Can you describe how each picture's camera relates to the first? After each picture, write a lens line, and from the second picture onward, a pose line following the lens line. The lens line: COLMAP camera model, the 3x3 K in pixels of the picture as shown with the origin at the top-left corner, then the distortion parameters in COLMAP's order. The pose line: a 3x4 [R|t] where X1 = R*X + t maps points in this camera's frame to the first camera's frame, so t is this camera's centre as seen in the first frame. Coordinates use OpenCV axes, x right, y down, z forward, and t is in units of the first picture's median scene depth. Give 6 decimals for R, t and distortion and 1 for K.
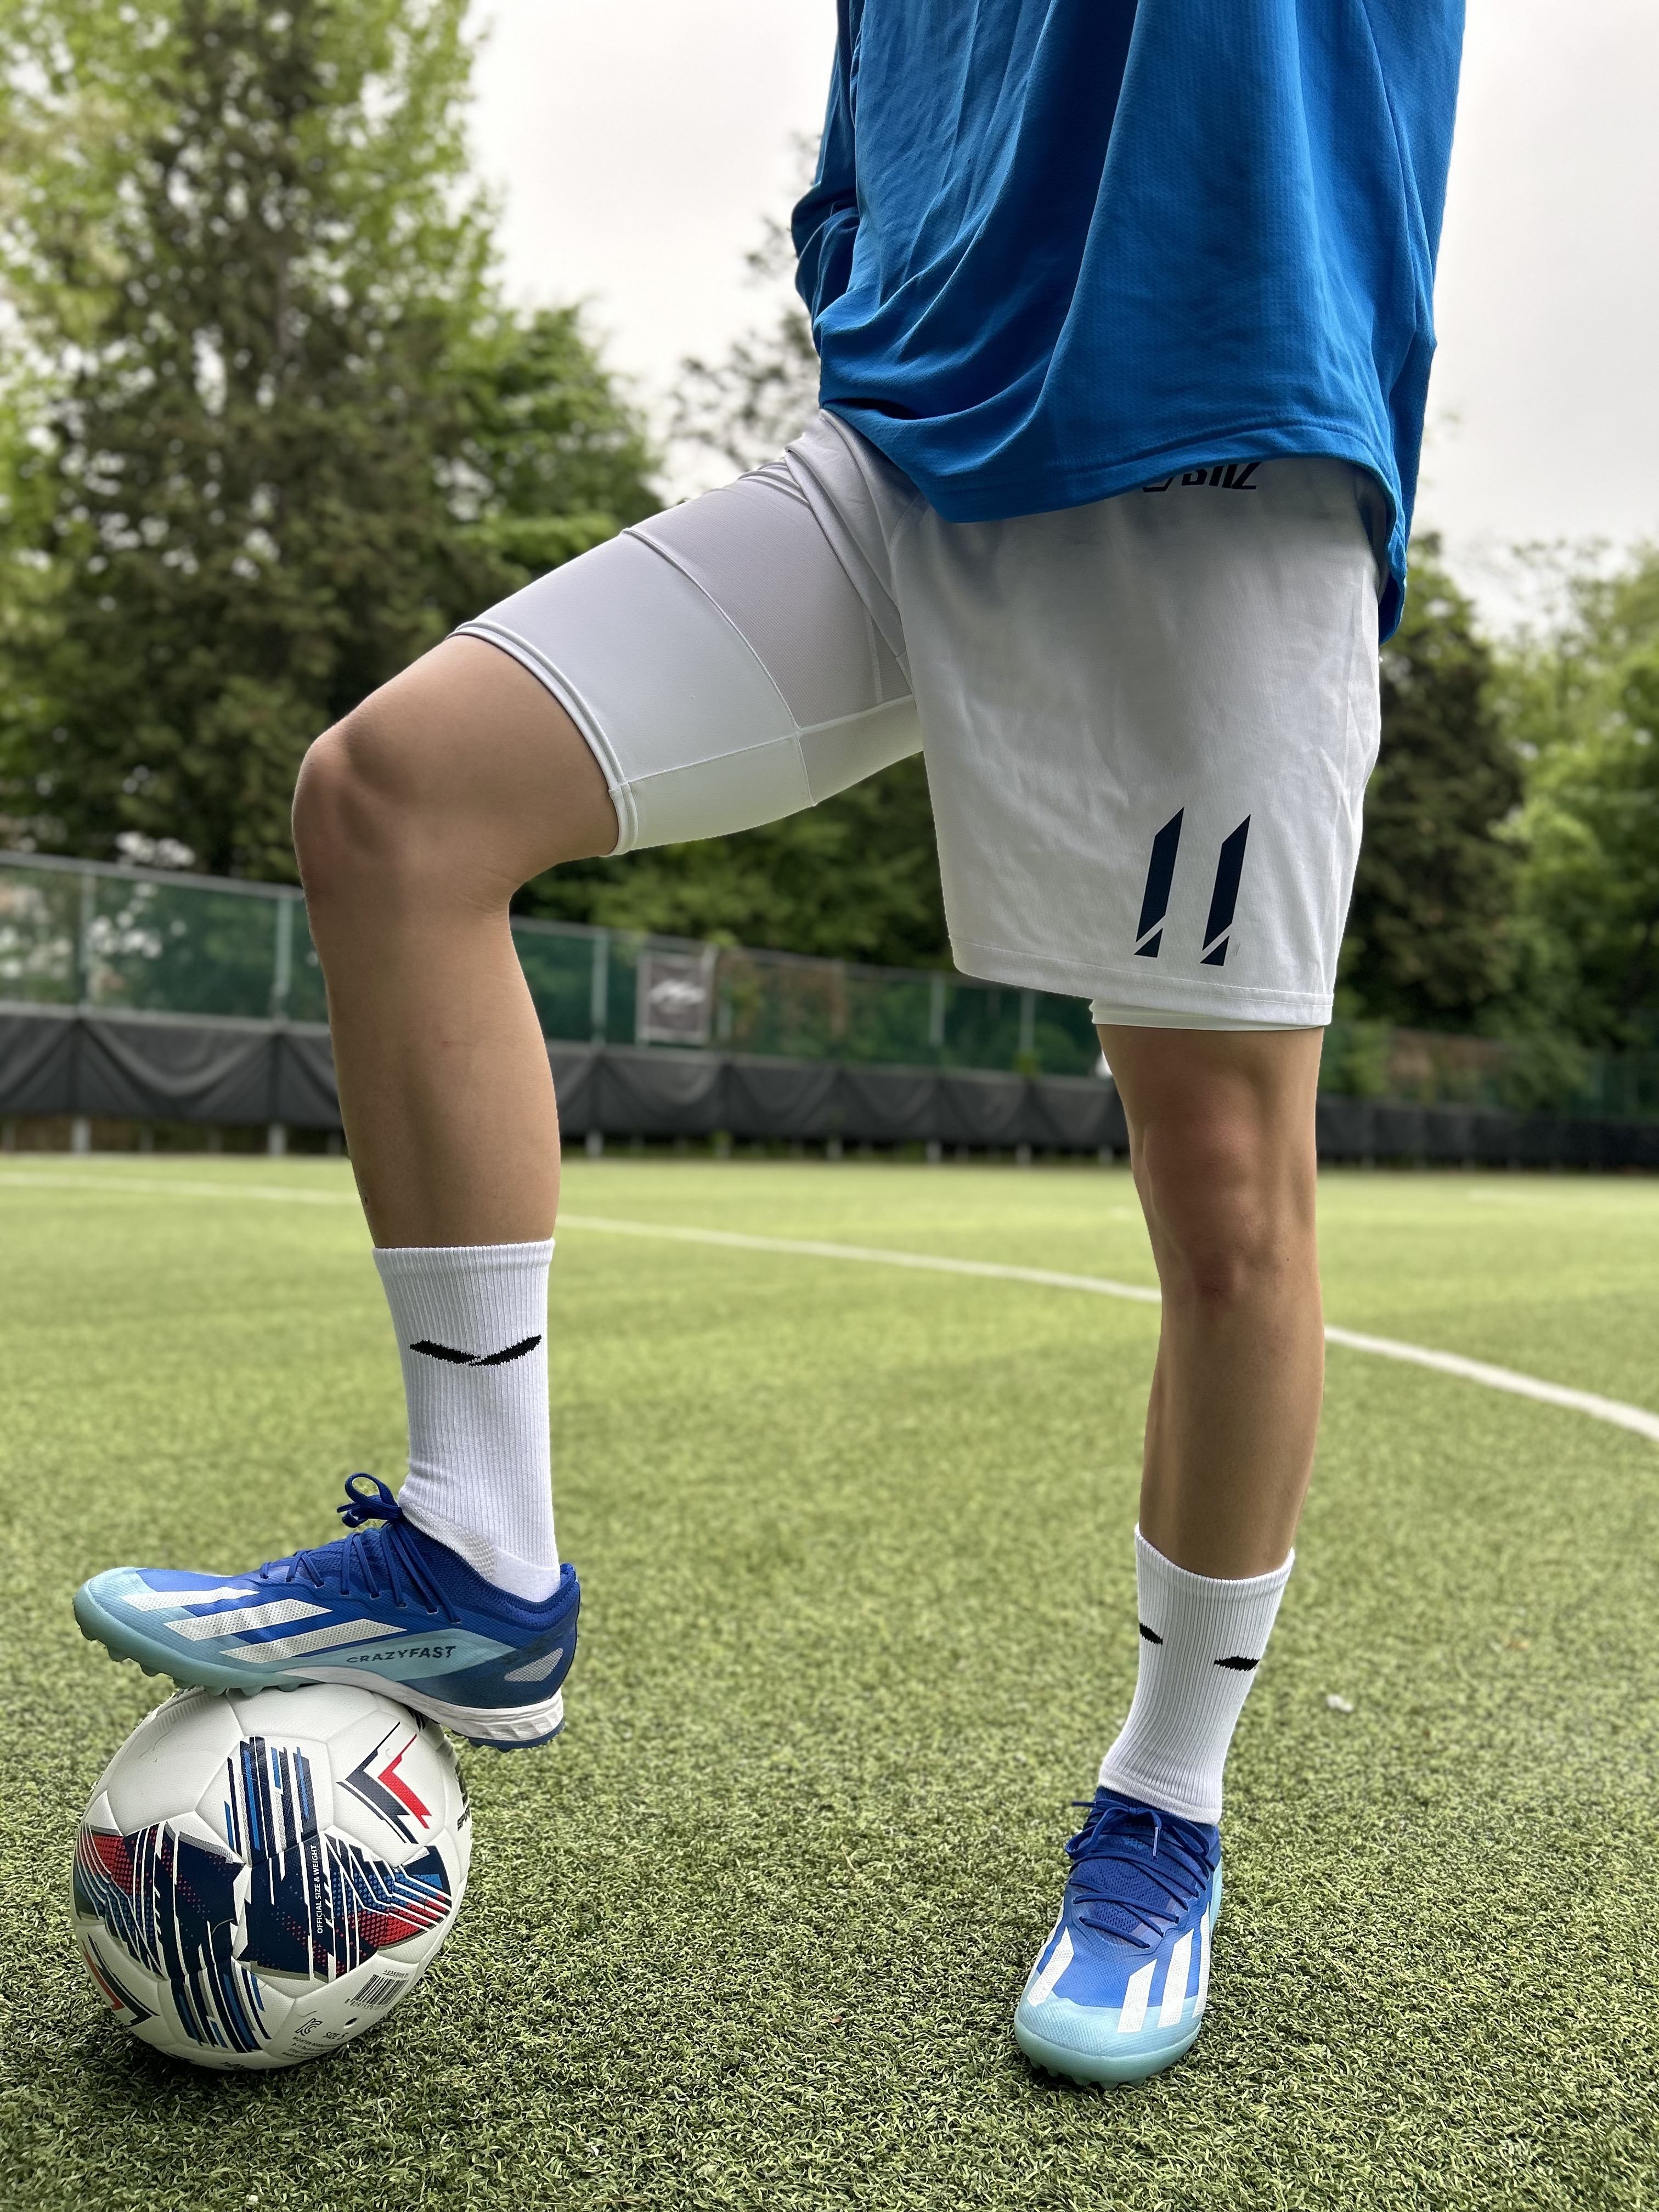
lens RADIAL K [[1680.4, 0, 829.5], [0, 1680.4, 1106.0], [0, 0, 1]] dist [0.049541, -0.056017]
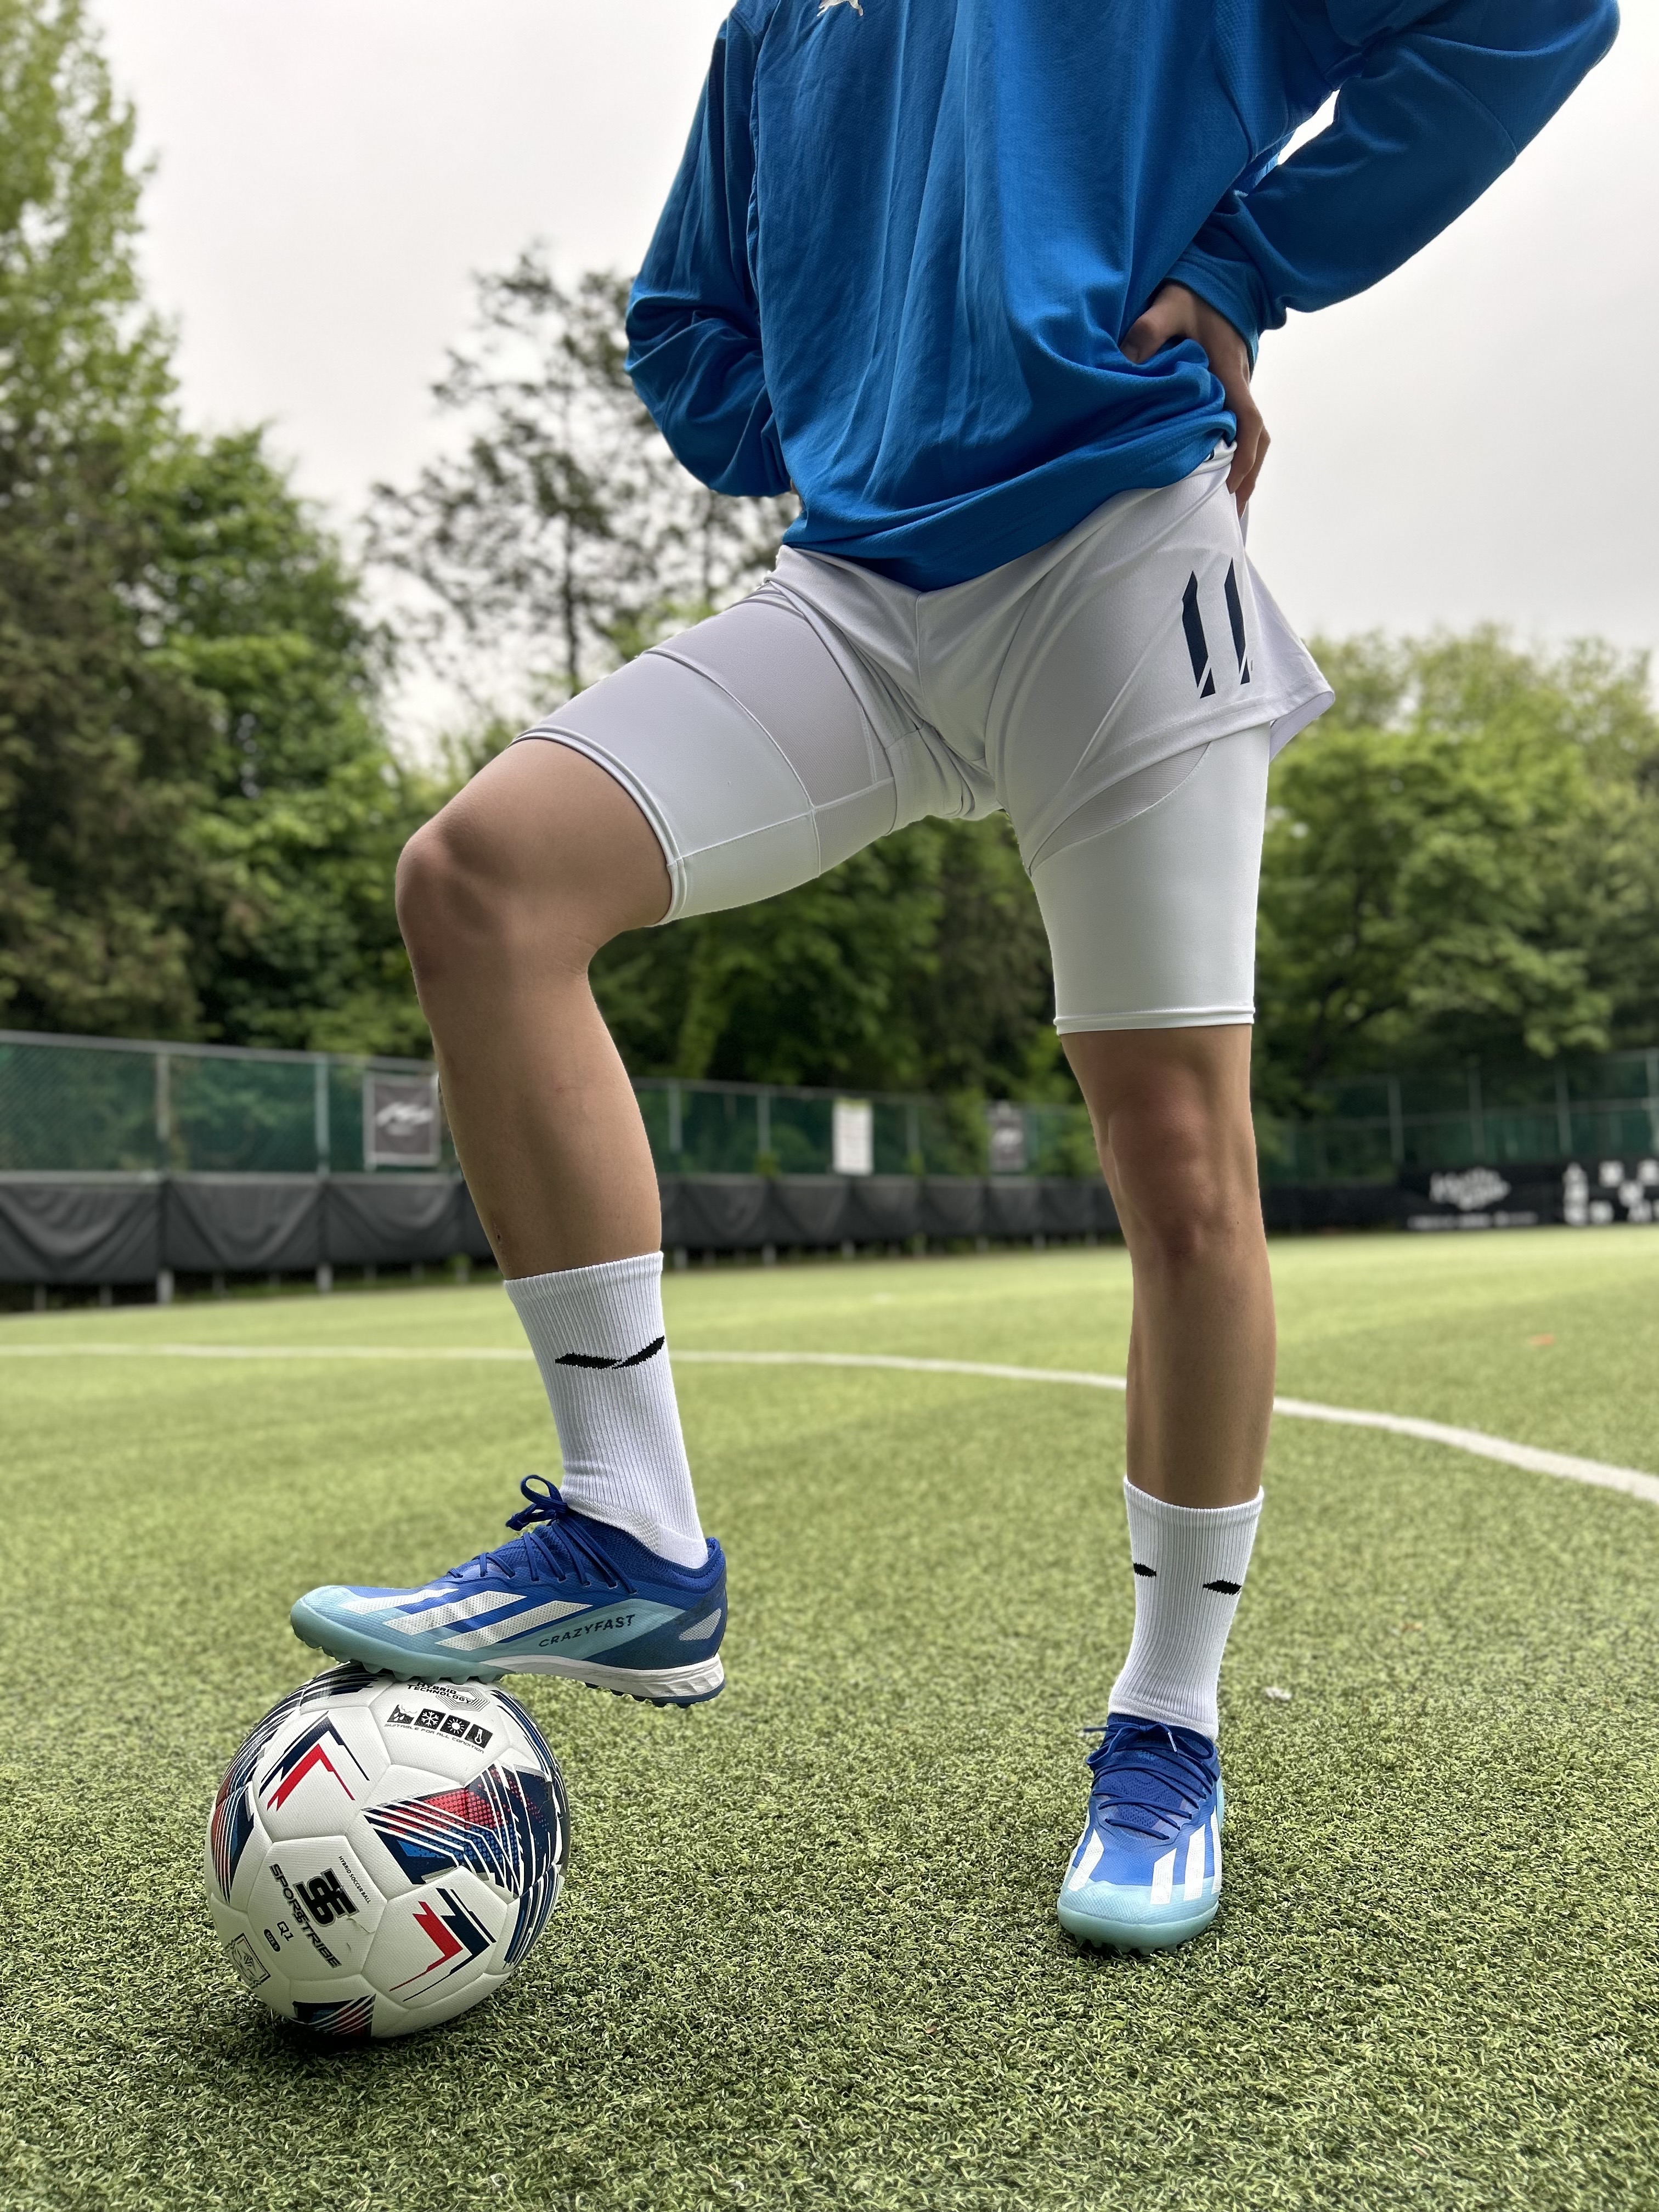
lens RADIAL K [[1677.9, 0, 824.8], [0, 1677.9, 1113.7], [0, 0, 1]] dist [0.044251, -0.050417]
pose [[0.984950, -0.060575, 0.161876, -0.053910], [0.070397, 0.995966, -0.055643, 0.018092], [-0.157852, 0.066201, 0.985241, 0.003181]]
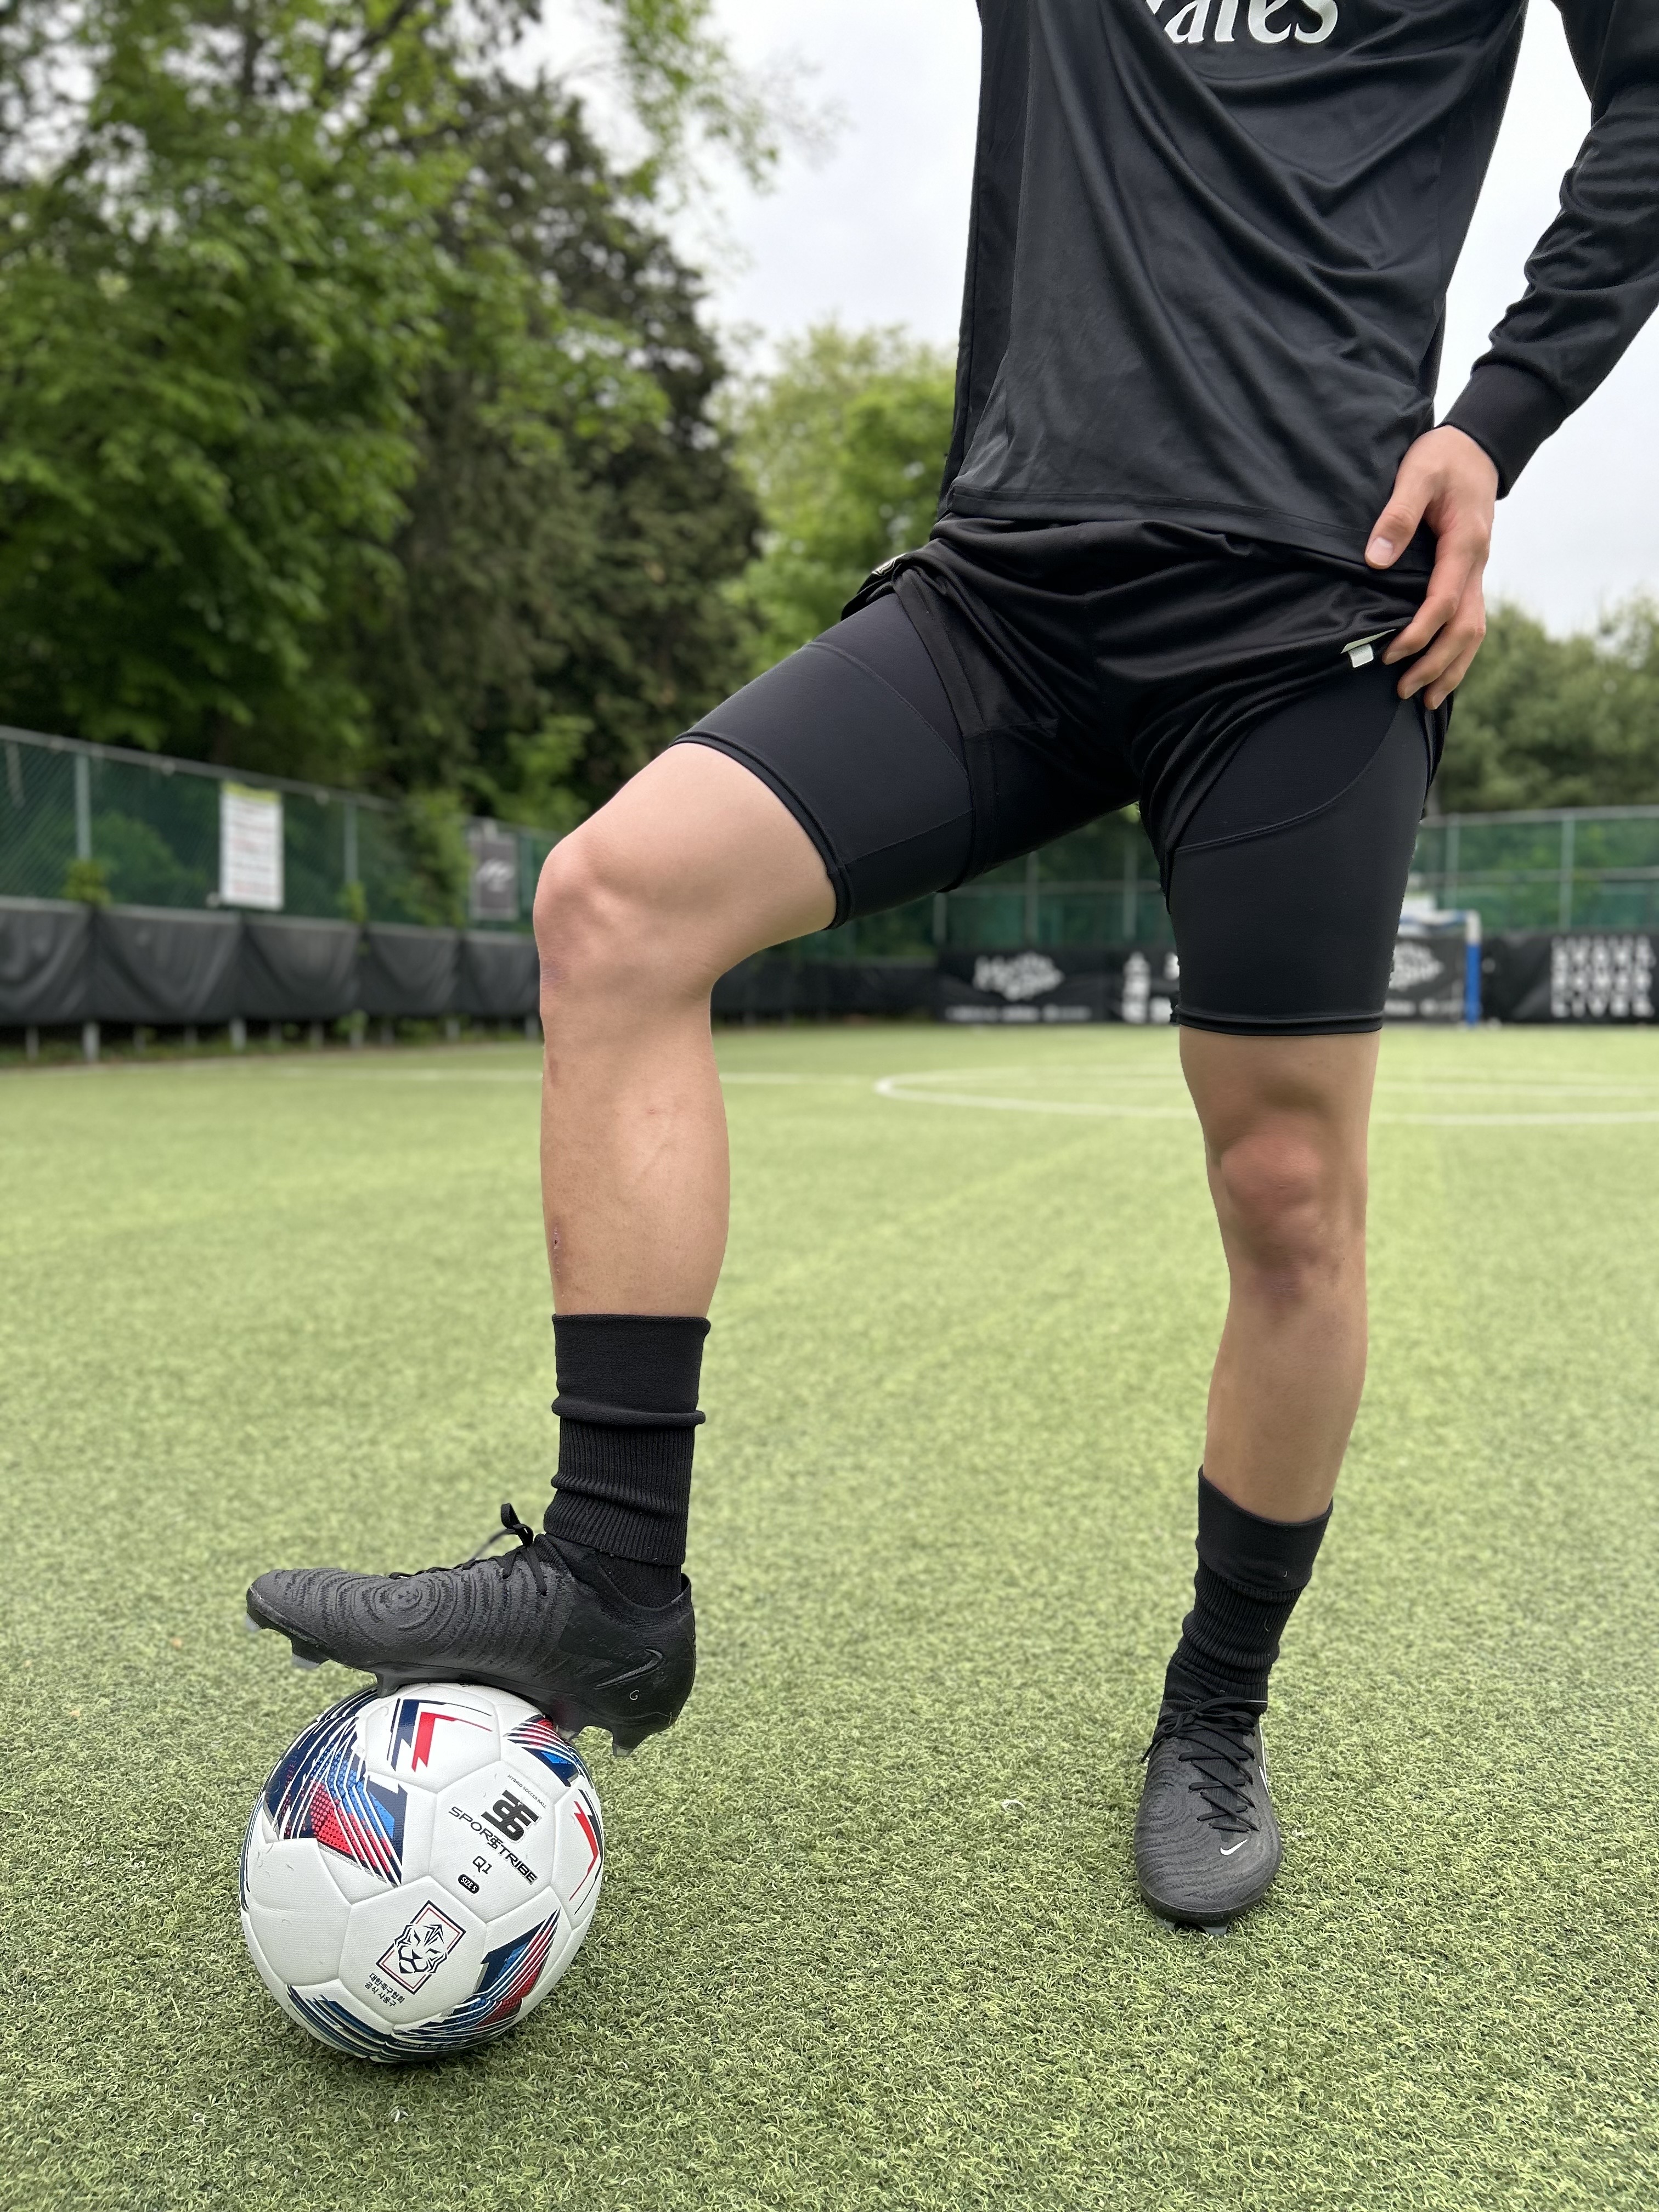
lens RADIAL K [[1677.9, 0, 824.8], [0, 1677.9, 1113.7], [0, 0, 1]] dist [0.044251, -0.050417]
pose [[0.876493, -0.065154, 0.476986, 0.365594], [0.020661, 0.994977, 0.097943, 0.015786], [-0.480971, -0.075992, 0.873437, 2.311792]]
